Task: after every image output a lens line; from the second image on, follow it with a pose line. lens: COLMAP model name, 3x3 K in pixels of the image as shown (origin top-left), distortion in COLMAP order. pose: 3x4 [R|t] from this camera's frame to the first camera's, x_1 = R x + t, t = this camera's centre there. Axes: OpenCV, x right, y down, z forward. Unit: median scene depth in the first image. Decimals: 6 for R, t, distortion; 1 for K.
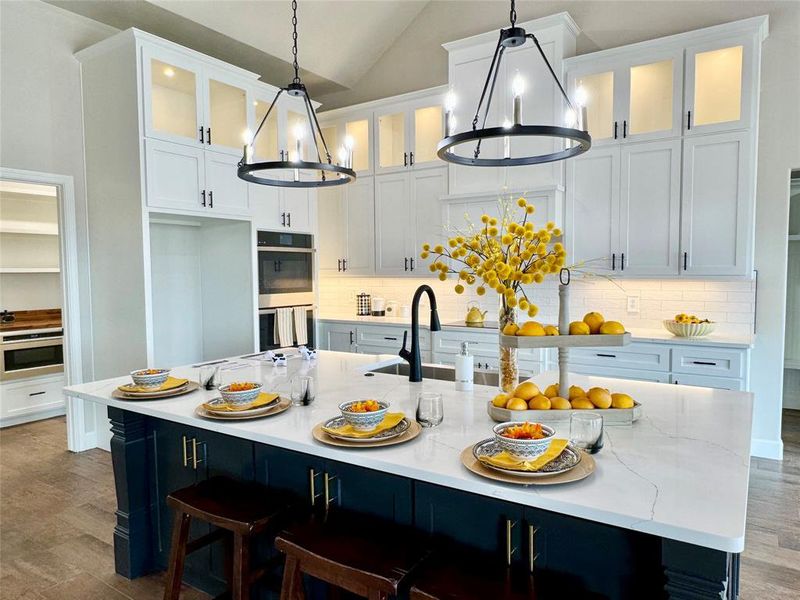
lens RADIAL K [[545.9, 0, 403.5], [0, 545.9, 300.8], [0, 0, 1]] dist [-0.002553, 0.001905]
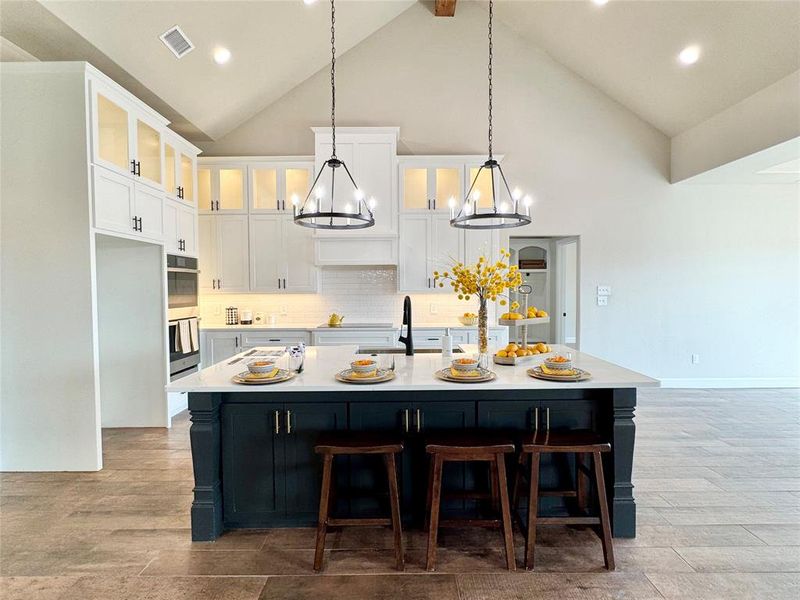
lens RADIAL K [[420.6, 0, 401.7], [0, 420.6, 300.4], [0, 0, 1]] dist [-0.006033, 0.002366]
pose [[0.832916, -0.014903, 0.553198, -0.402777], [0.032268, 0.999244, -0.021664, 0.006756], [-0.552457, 0.035895, 0.832768, -0.015578]]
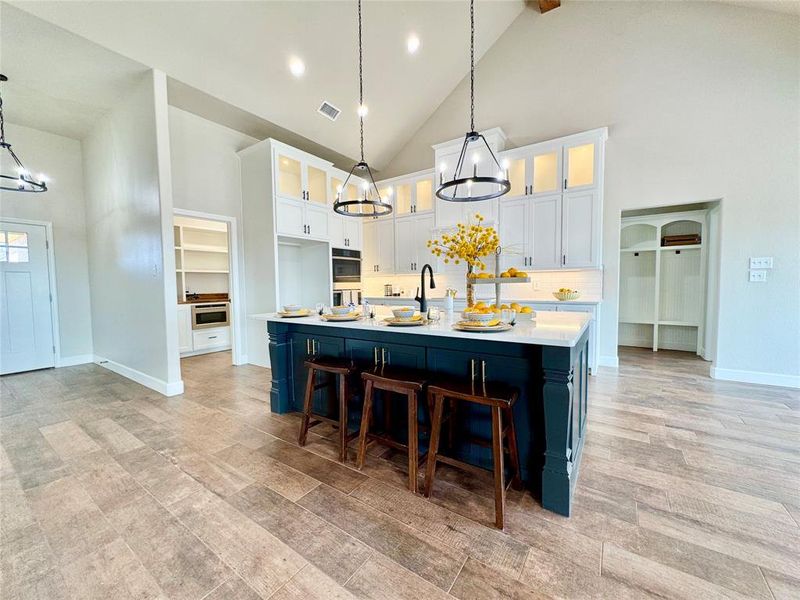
lens RADIAL K [[322.0, 0, 399.8], [0, 322.0, 299.6], [0, 0, 1]] dist [-0.001918, -0.000277]
pose [[0.999879, -0.004896, -0.014768, -0.027087], [0.004812, 0.999972, -0.005701, 0.063641], [0.014796, 0.005630, 0.999875, -0.099220]]
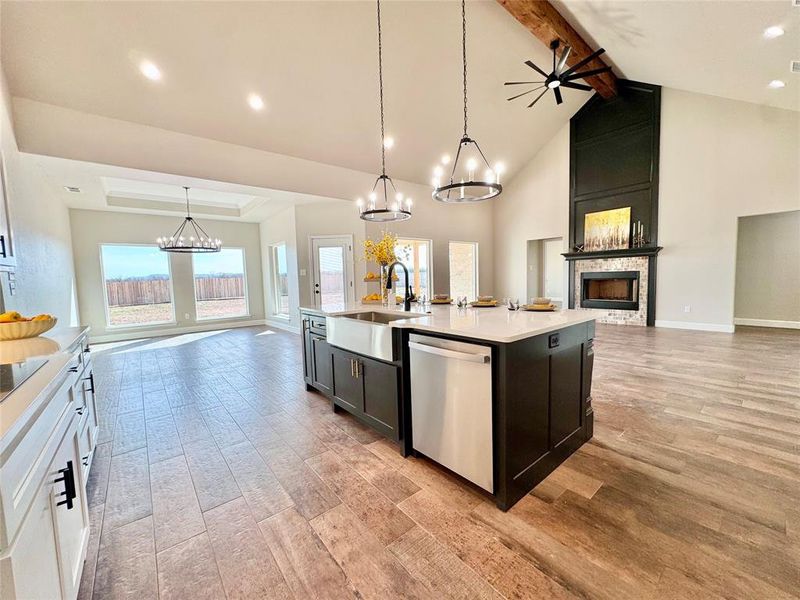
lens RADIAL K [[322.0, 0, 400.3], [0, 322.0, 299.8], [0, 0, 1]] dist [-0.001918, -0.000277]
pose [[-0.957571, 0.013088, 0.287902, -0.169182], [0.052313, 0.990267, 0.128978, -0.023750], [-0.283411, 0.138567, -0.948935, 1.237275]]
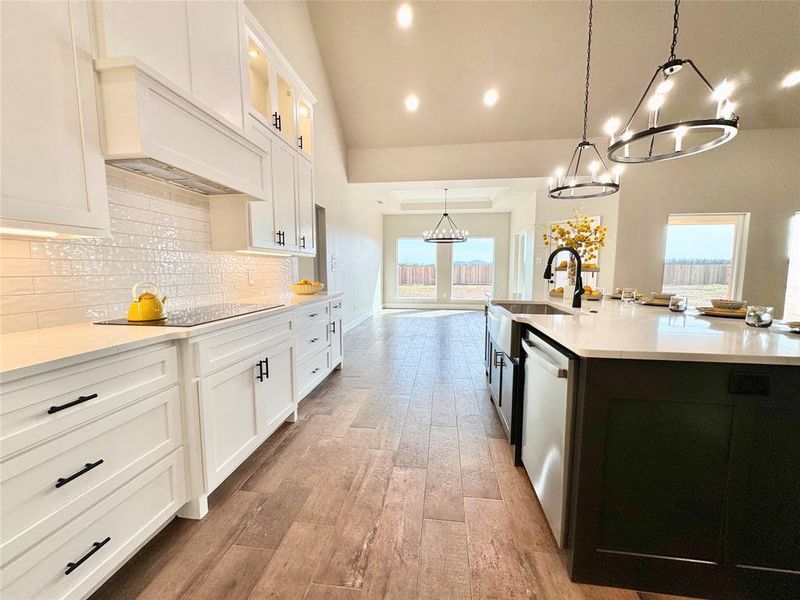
lens RADIAL K [[322.0, 0, 398.6], [0, 322.0, 299.8], [0, 0, 1]] dist [-0.001918, -0.000277]
pose [[-0.437693, -0.081998, 0.895378, -0.345744], [0.053454, 0.991698, 0.116950, -0.007301], [-0.897534, 0.099049, -0.429676, 1.108250]]
